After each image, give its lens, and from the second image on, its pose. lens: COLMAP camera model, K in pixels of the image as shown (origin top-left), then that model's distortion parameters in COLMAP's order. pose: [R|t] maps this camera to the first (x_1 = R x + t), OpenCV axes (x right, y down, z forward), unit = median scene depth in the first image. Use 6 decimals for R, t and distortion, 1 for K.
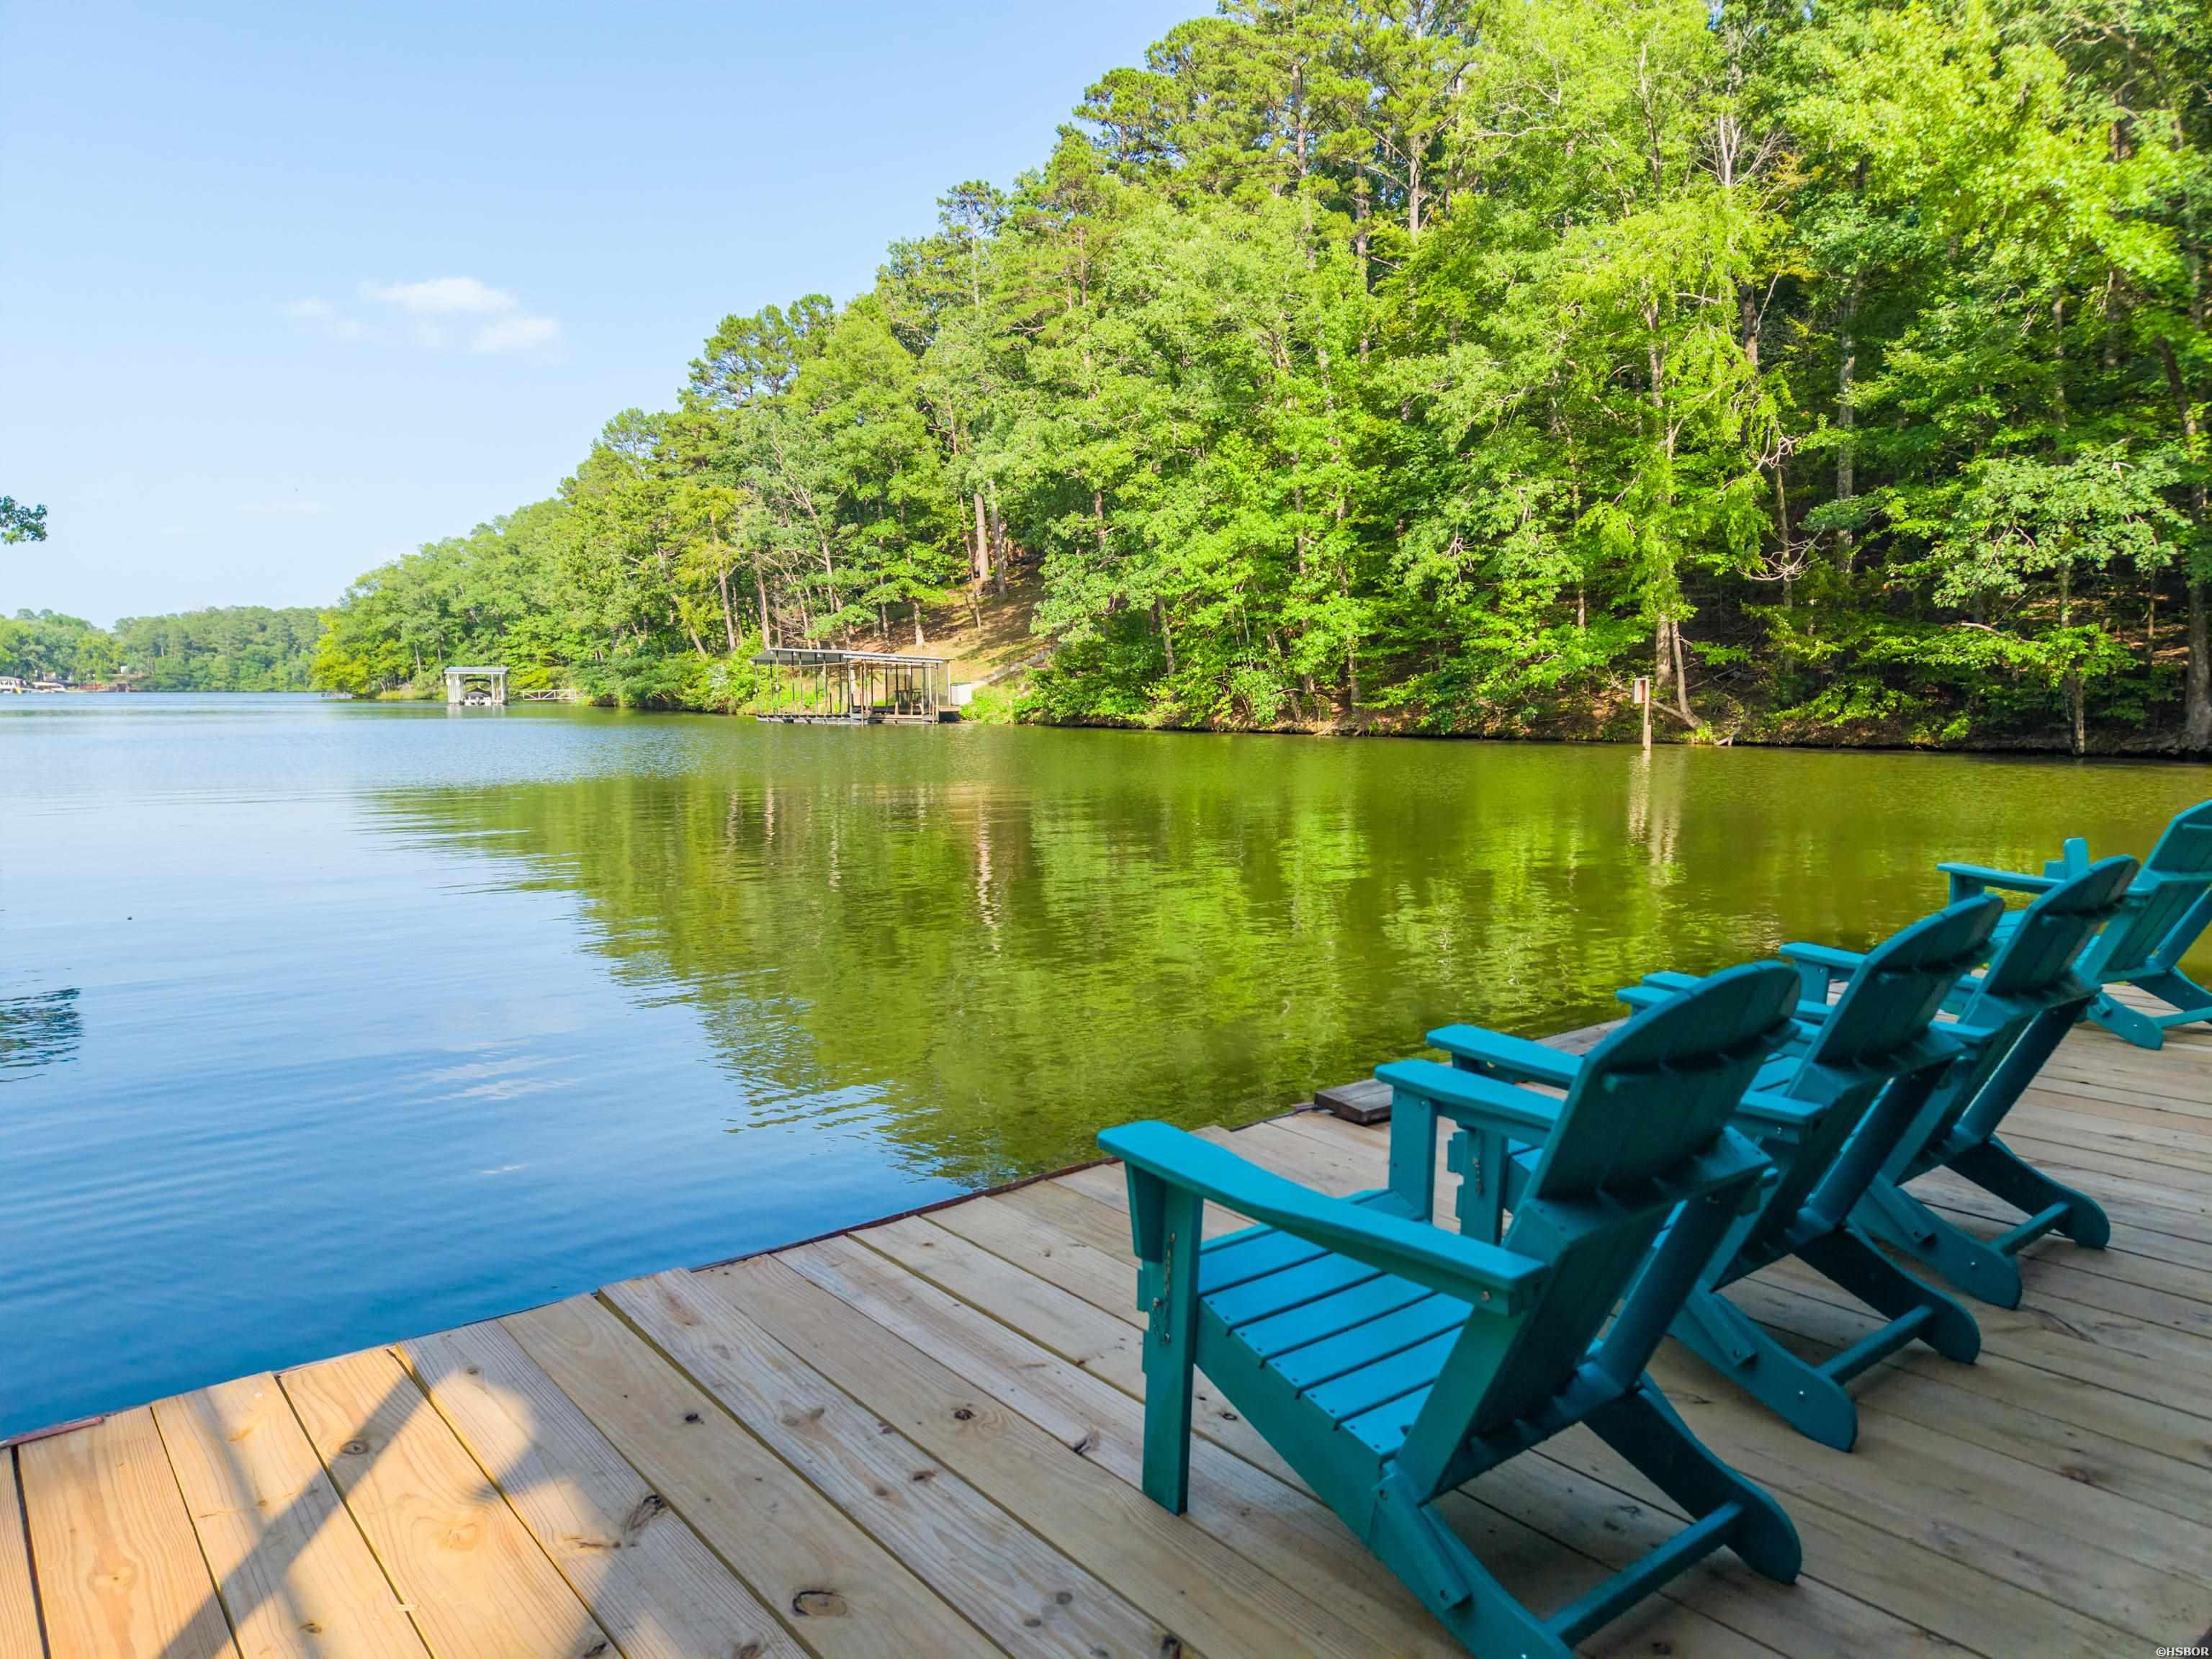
lens RADIAL K [[1465.7, 0, 1107.8], [0, 1465.7, 899.7], [0, 0, 1]] dist [0.002499, 0.004232]
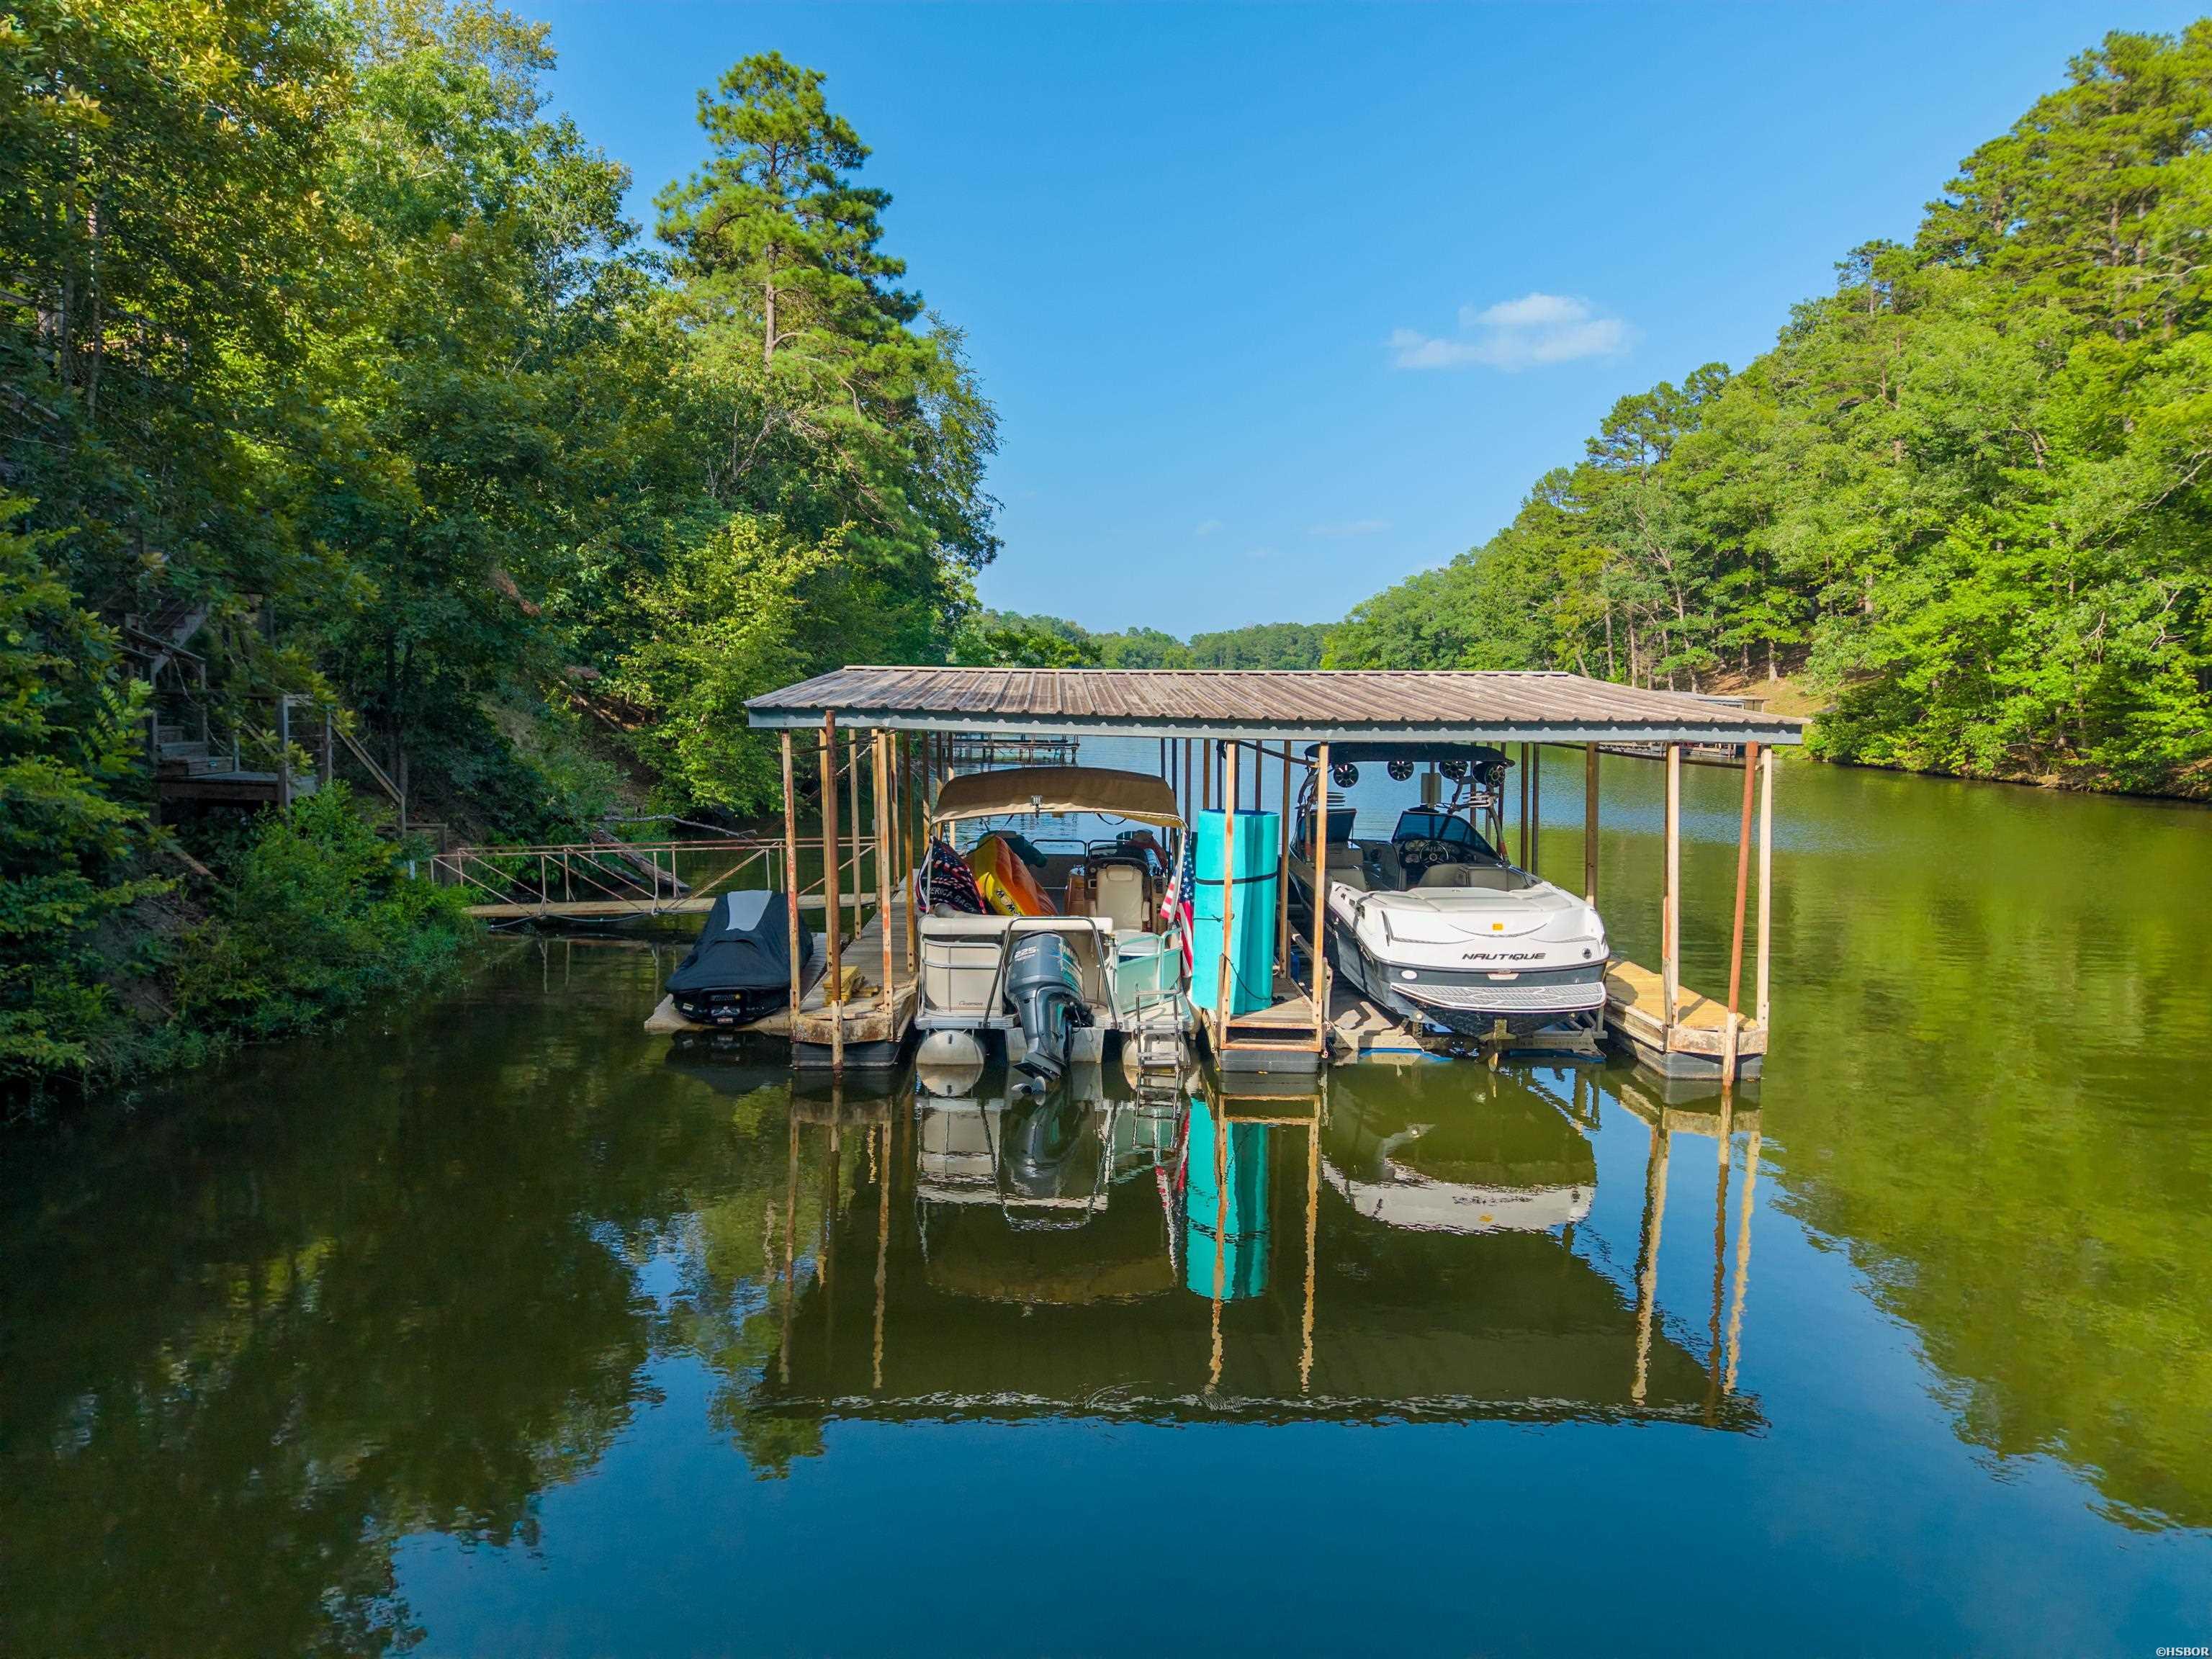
lens RADIAL K [[1552.5, 0, 1106.0], [0, 1552.5, 829.5], [0, 0, 1]] dist [-0.000576, -0.000612]
pose [[0.796555, 0.063666, -0.601205, 0.178623], [-0.094206, 0.995363, -0.019410, 0.003643], [0.597182, 0.072099, 0.798859, -0.201888]]
